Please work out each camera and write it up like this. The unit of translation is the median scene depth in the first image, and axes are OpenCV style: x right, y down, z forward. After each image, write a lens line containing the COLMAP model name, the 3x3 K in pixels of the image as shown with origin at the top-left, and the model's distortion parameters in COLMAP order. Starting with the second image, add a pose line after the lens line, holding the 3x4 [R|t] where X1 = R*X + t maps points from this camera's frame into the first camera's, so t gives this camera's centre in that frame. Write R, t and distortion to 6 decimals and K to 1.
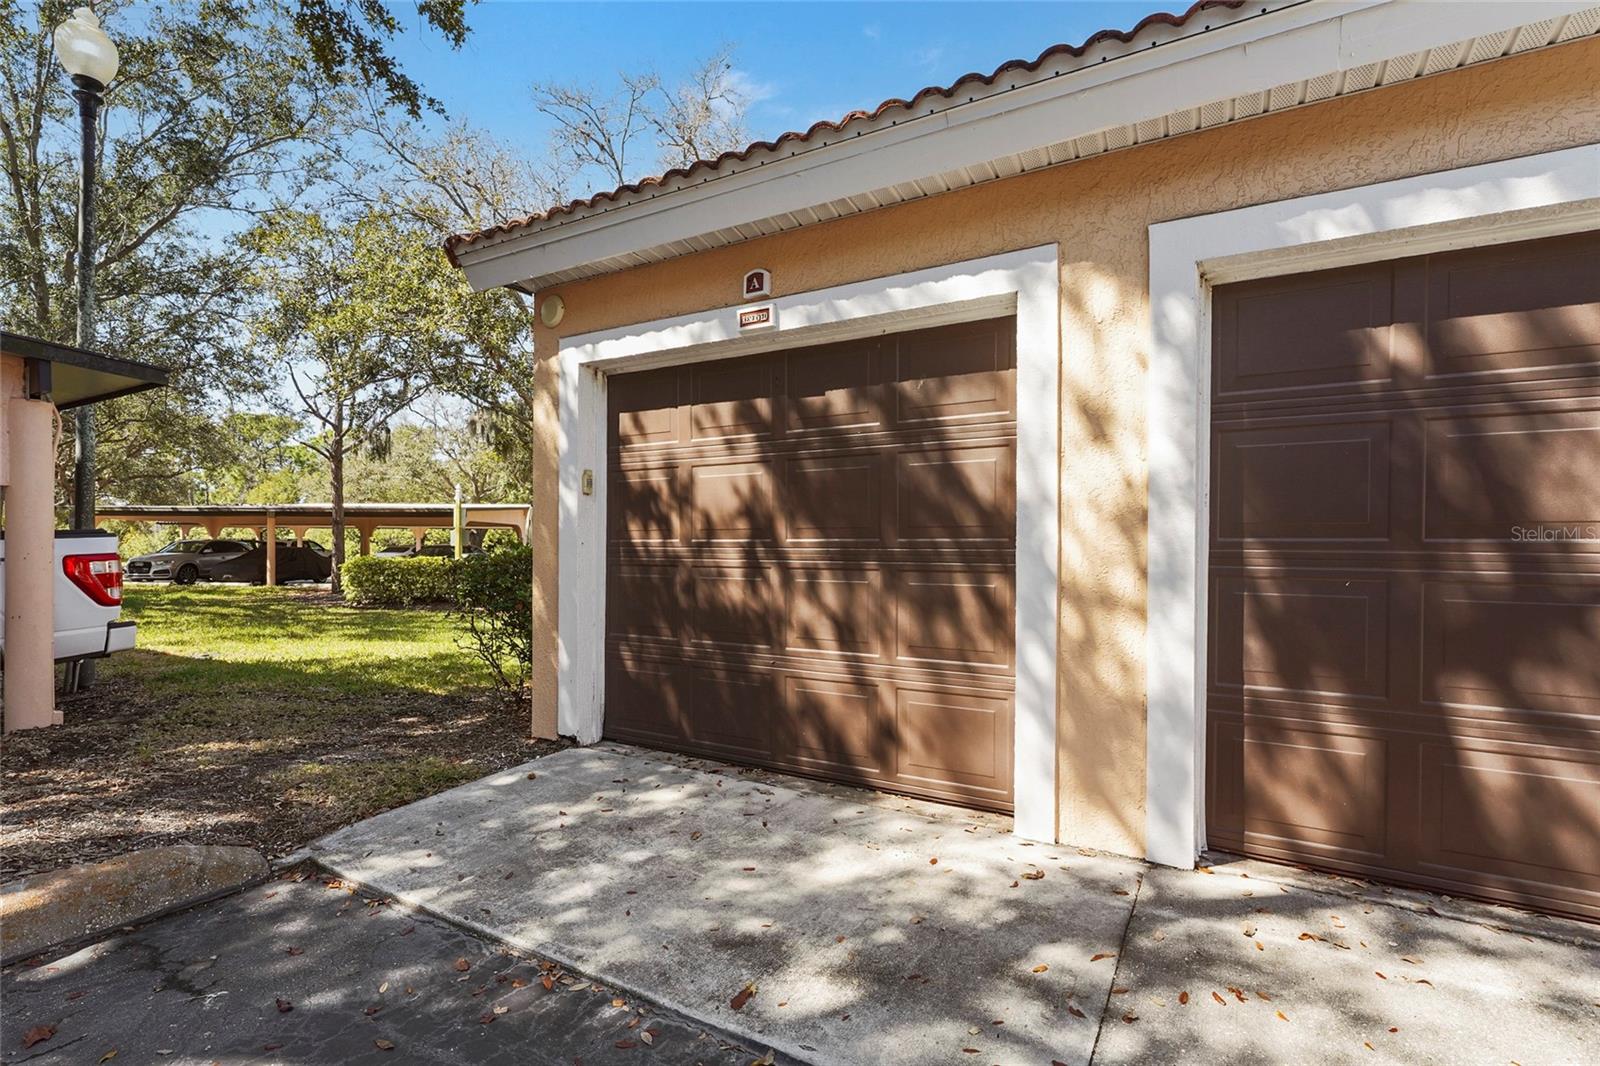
lens RADIAL K [[716.6, 0, 805.2], [0, 716.6, 547.1], [0, 0, 1]] dist [-0.002515, 0.002484]
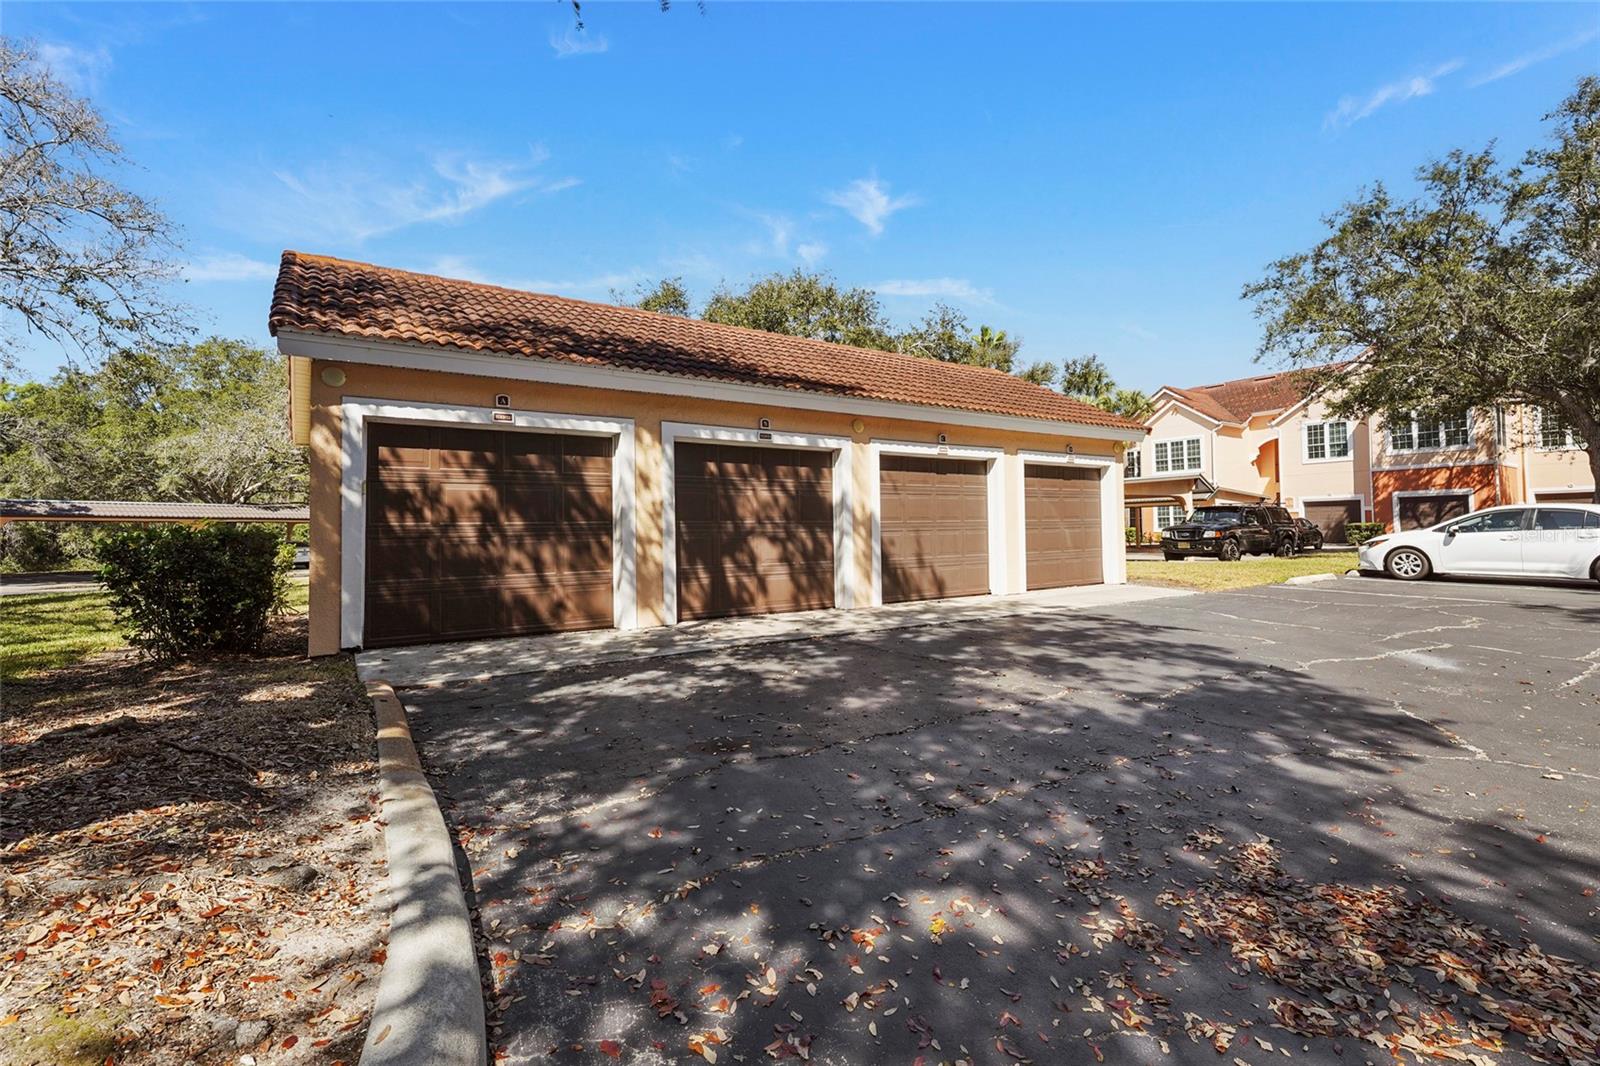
lens RADIAL K [[716.6, 0, 799.8], [0, 716.6, 529.4], [0, 0, 1]] dist [-0.002515, 0.002484]
pose [[0.459914, -0.004119, 0.887954, -1.555944], [0.025760, 0.999630, -0.008705, 0.053240], [-0.887590, 0.026877, 0.459850, -0.746270]]
